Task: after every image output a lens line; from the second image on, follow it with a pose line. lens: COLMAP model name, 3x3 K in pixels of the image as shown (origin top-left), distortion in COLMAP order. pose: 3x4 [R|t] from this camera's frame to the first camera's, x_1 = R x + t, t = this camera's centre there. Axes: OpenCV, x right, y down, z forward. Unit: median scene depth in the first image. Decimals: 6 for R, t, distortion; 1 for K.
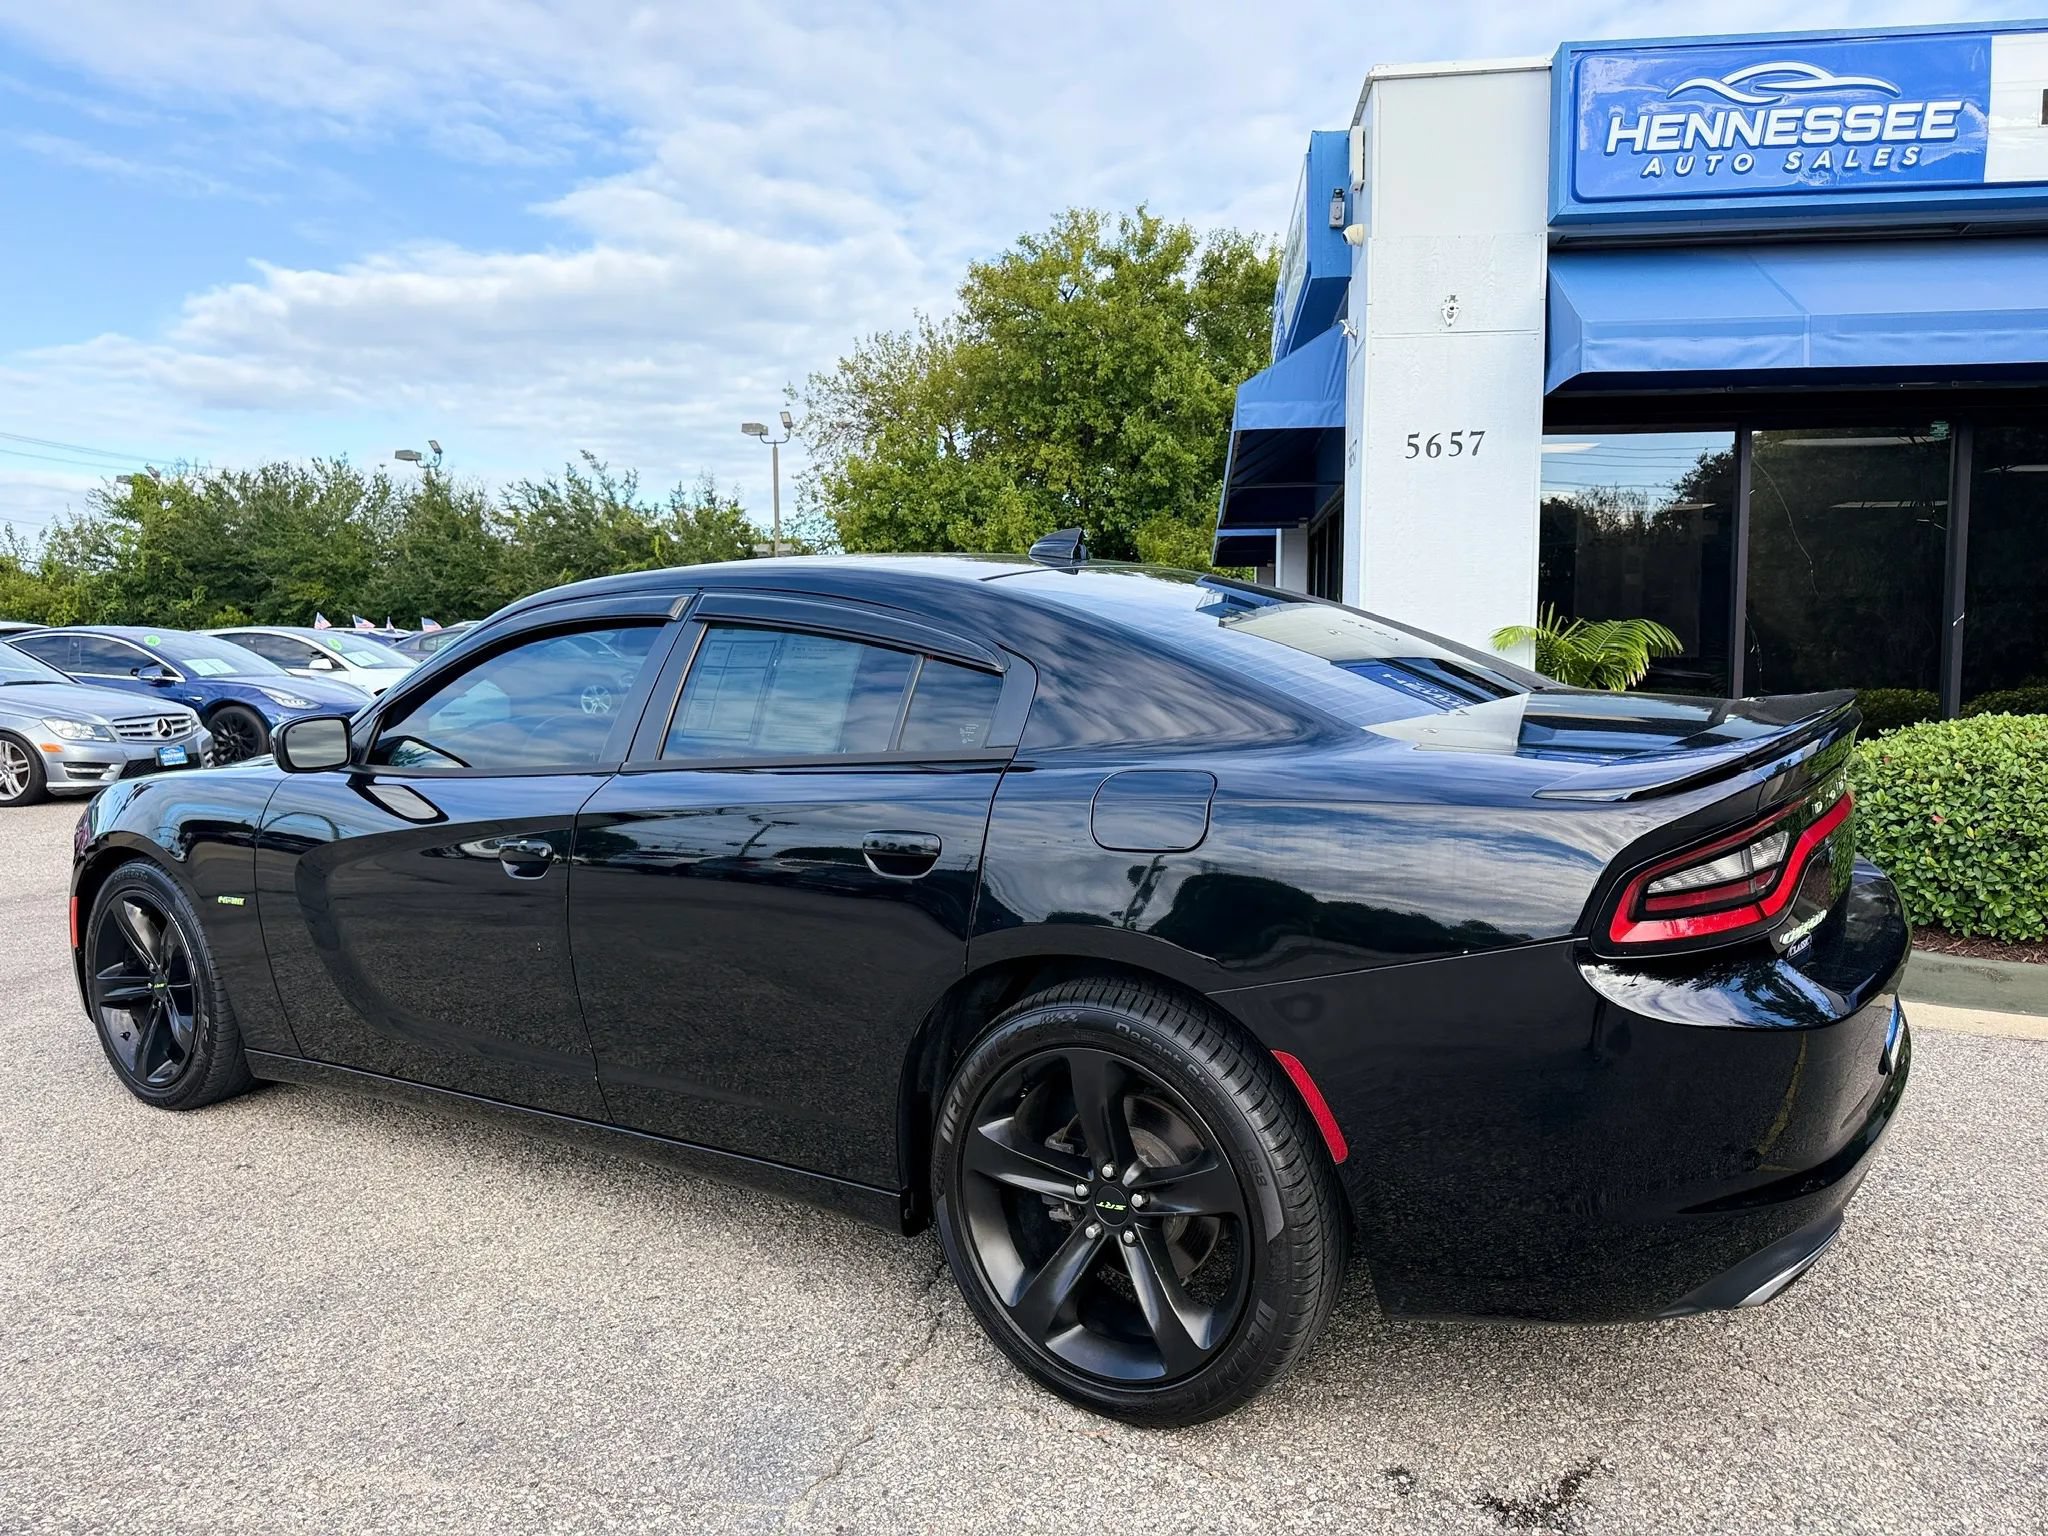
lens RADIAL K [[1442.3, 0, 1037.8], [0, 1442.3, 766.5], [0, 0, 1]] dist [0.031870, -0.032931]
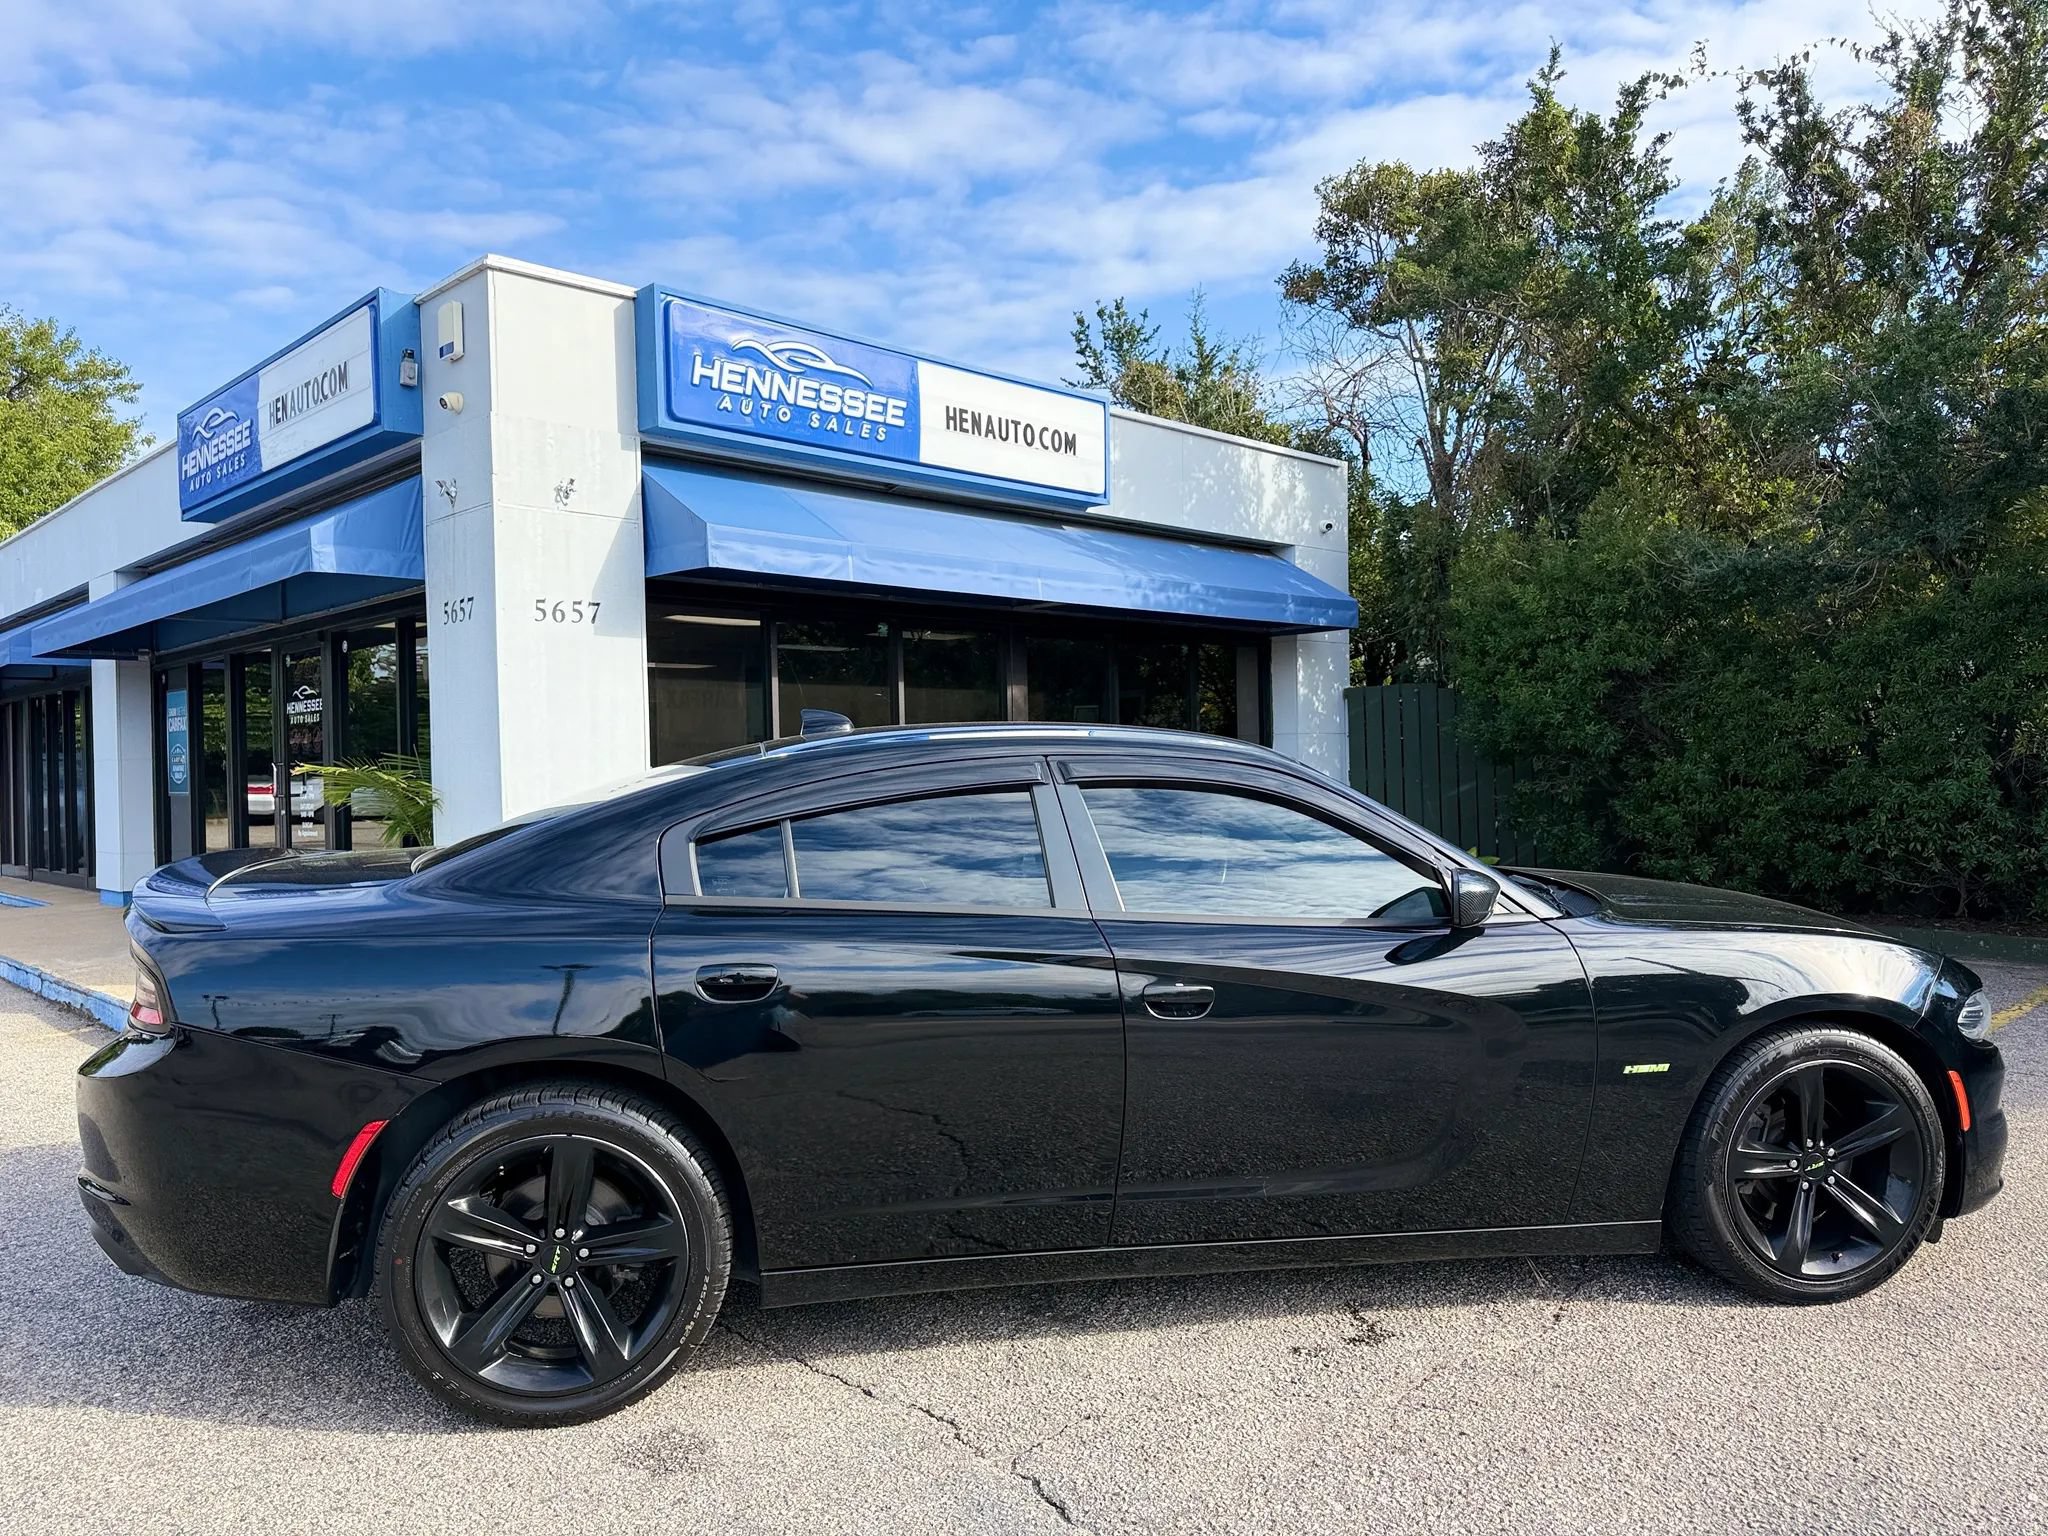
lens RADIAL K [[1430.3, 0, 1035.9], [0, 1430.3, 776.2], [0, 0, 1]] dist [0.099206, -0.143593]
pose [[0.620724, -0.017260, 0.783839, -0.217772], [0.082255, 0.995674, -0.043213, -0.014679], [-0.779702, 0.091298, 0.619459, 0.040121]]
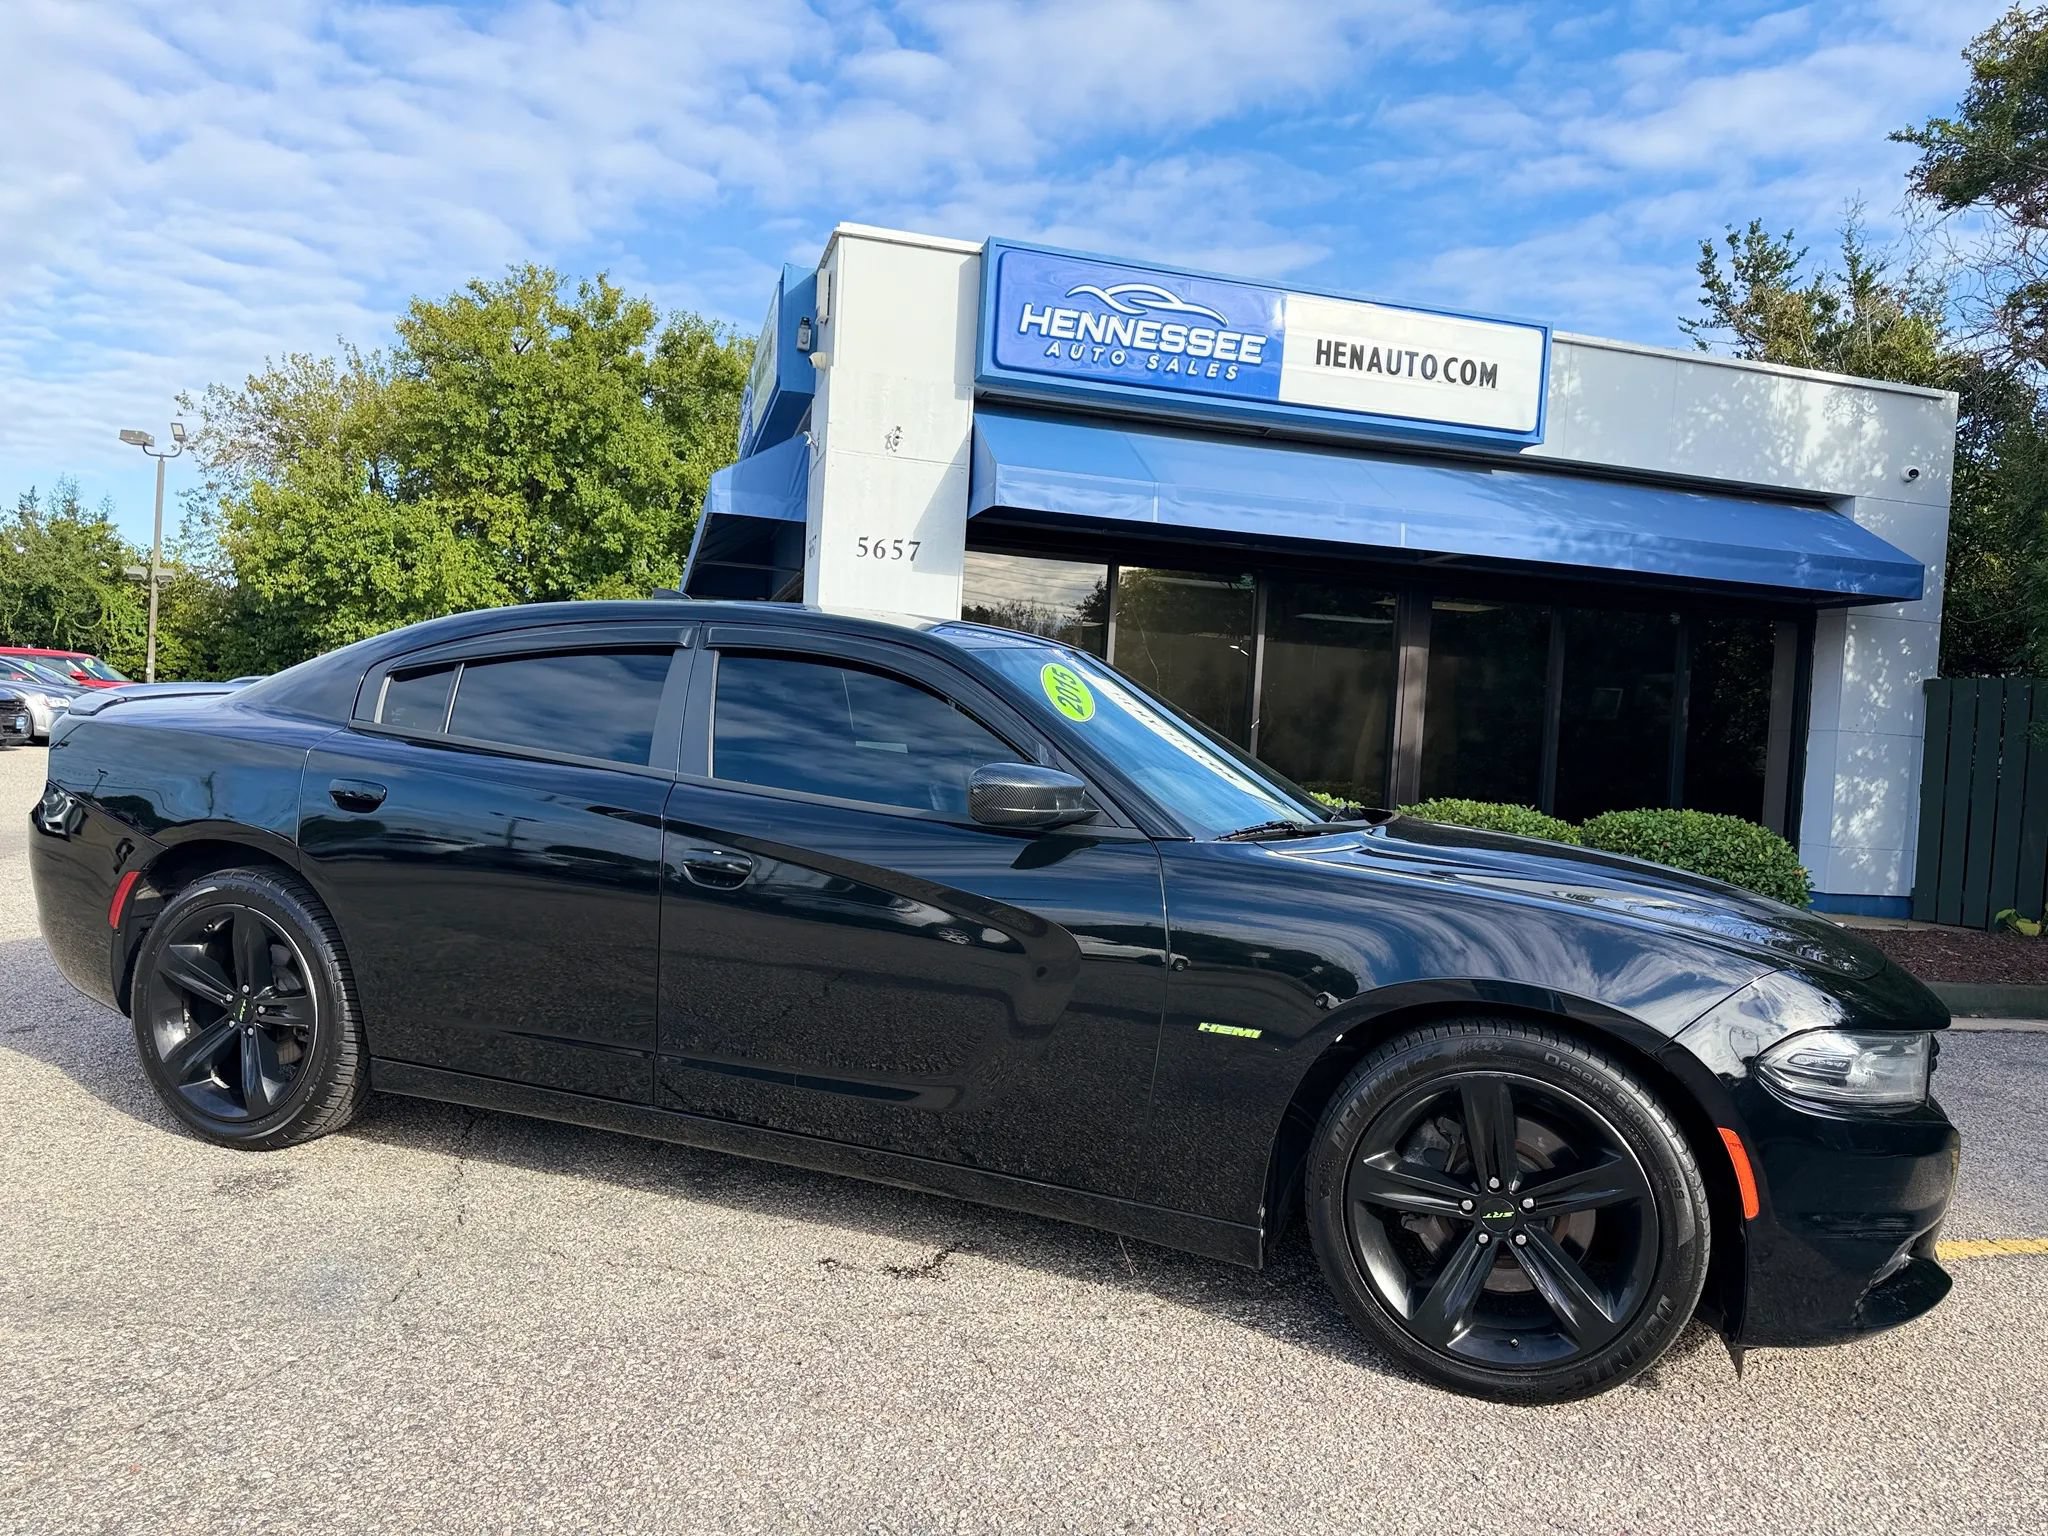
lens RADIAL K [[1432.1, 0, 1025.1], [0, 1432.1, 775.4], [0, 0, 1]] dist [0.114225, -0.175907]
pose [[0.929300, 0.052141, 0.365626, -0.022847], [-0.034283, 0.997888, -0.055170, 0.015522], [-0.367731, 0.038735, 0.929125, -0.082729]]
